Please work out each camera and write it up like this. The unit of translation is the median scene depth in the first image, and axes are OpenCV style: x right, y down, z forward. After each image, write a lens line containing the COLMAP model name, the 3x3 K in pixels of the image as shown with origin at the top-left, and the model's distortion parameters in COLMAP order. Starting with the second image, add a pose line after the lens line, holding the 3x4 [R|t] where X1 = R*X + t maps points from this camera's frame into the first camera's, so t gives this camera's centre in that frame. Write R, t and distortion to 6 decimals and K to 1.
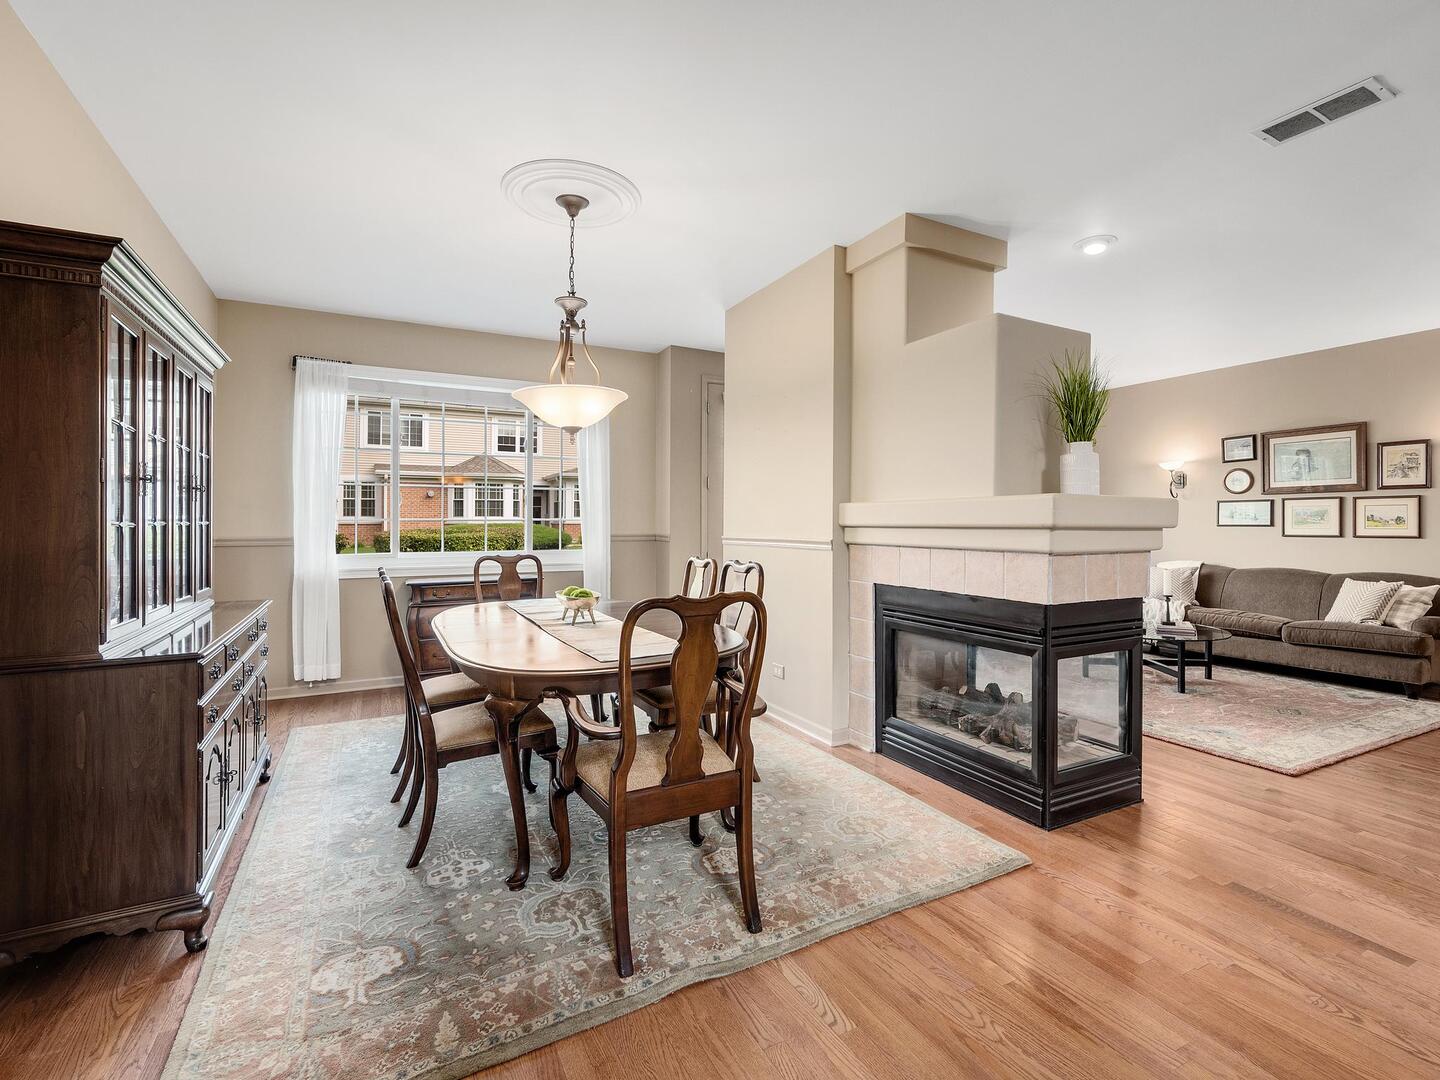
lens RADIAL K [[665.1, 0, 705.6], [0, 665.1, 535.0], [0, 0, 1]] dist [-0.003379, -0.000593]
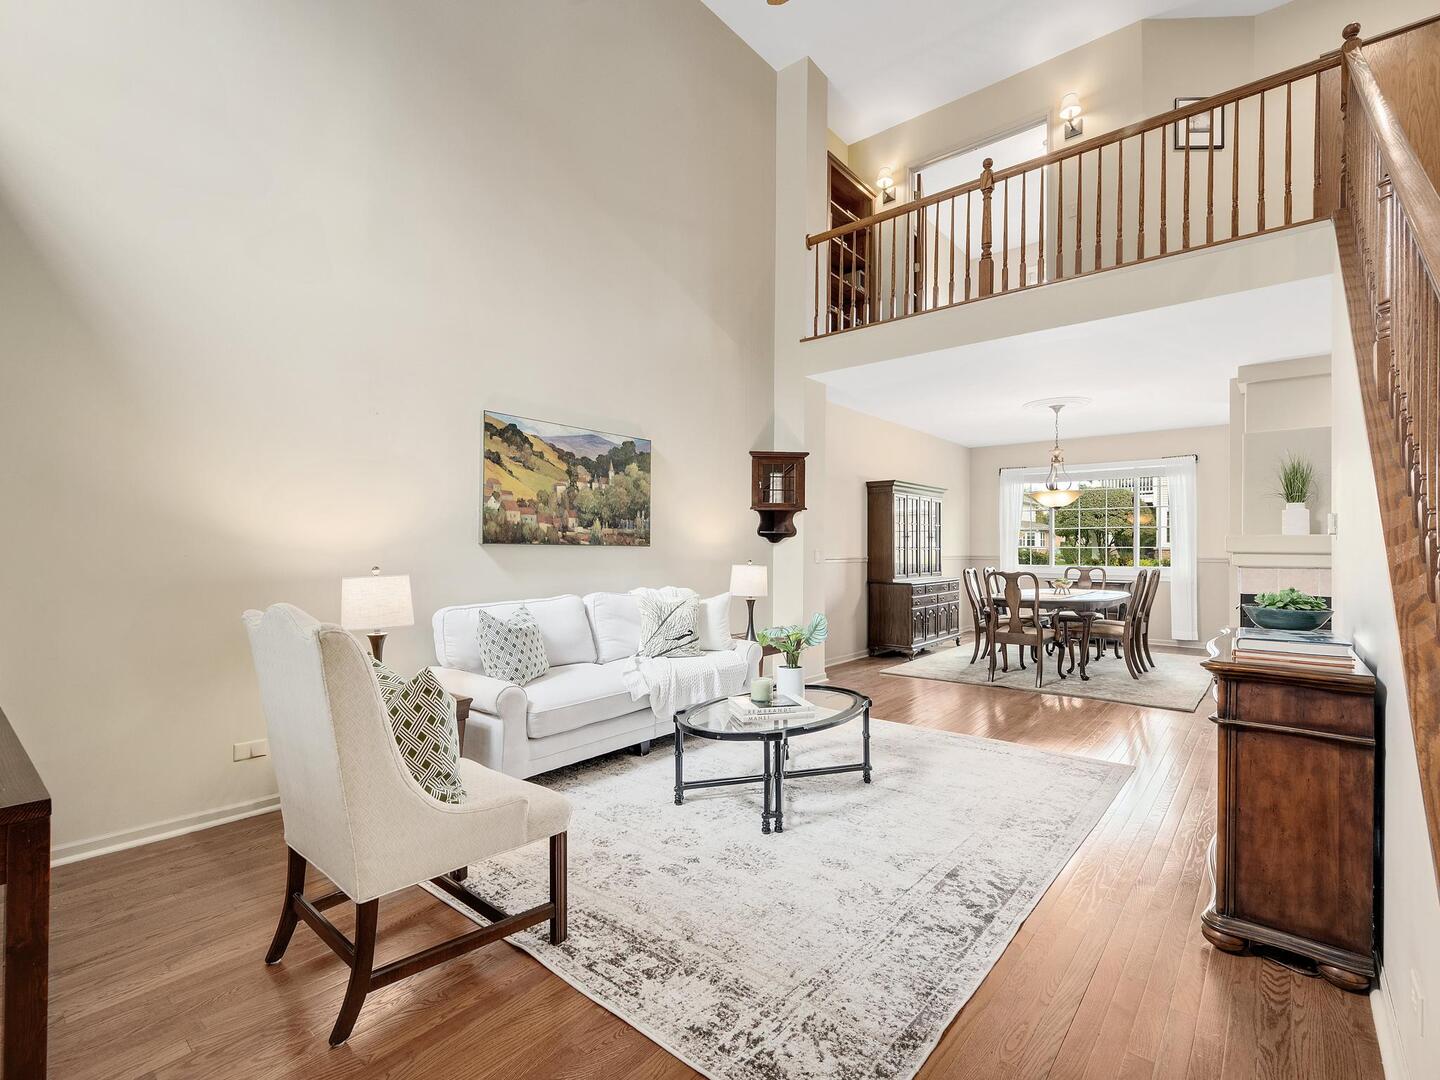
lens RADIAL K [[665.1, 0, 705.6], [0, 665.1, 535.0], [0, 0, 1]] dist [-0.003379, -0.000593]
pose [[0.381935, -0.014734, -0.924072, 1.417485], [-0.021723, 0.999454, -0.024915, 0.015126], [0.923934, 0.029590, 0.381407, -0.948585]]
